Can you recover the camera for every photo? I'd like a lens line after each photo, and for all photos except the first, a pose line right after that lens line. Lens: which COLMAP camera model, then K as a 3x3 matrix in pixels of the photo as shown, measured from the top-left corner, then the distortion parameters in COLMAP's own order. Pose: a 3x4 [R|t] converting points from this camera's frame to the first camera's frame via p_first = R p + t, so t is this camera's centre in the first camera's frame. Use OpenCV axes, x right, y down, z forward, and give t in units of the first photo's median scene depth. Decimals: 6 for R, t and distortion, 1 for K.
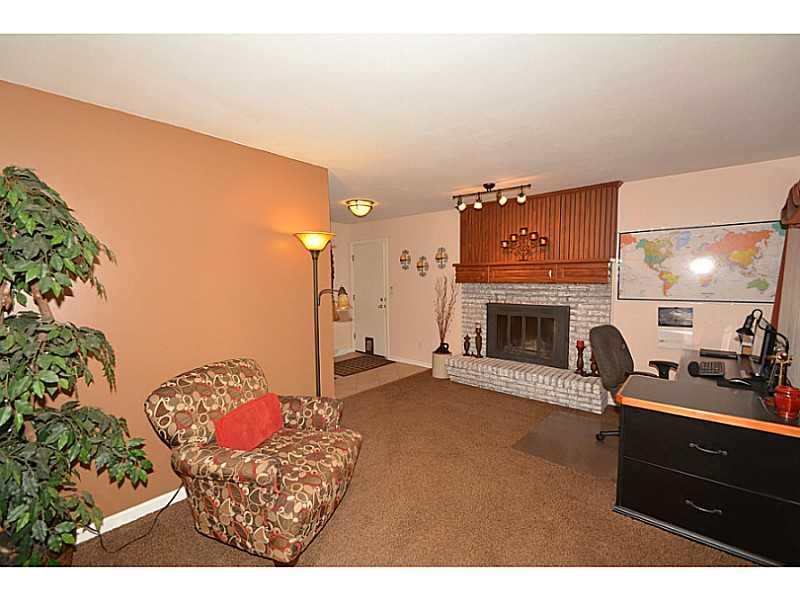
lens RADIAL K [[352.7, 0, 396.8], [0, 352.7, 293.0], [0, 0, 1]] dist [0.003191, -0.000281]
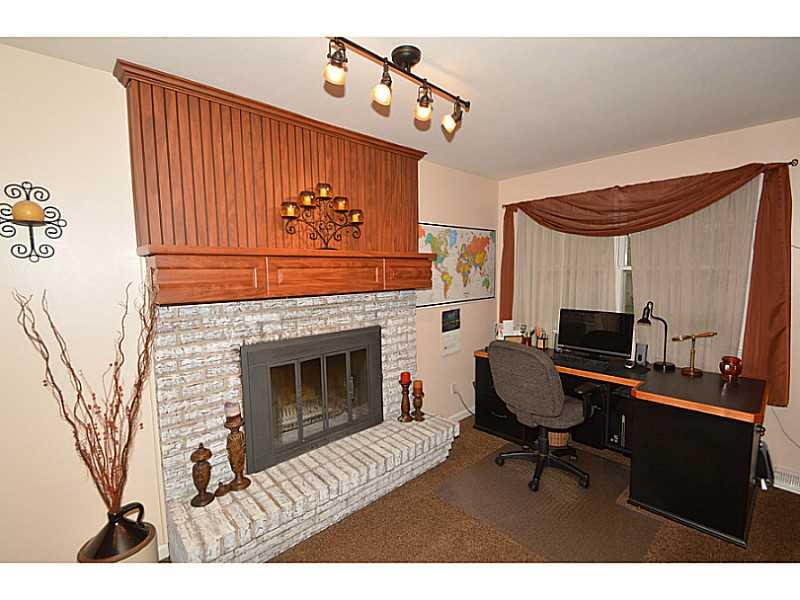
lens RADIAL K [[360.0, 0, 399.8], [0, 360.0, 304.4], [0, 0, 1]] dist [0.000056, -0.000178]
pose [[0.116592, -0.082719, 0.989729, -0.152571], [0.063483, 0.995108, 0.075691, -0.047063], [-0.991149, 0.054006, 0.121273, 0.861207]]
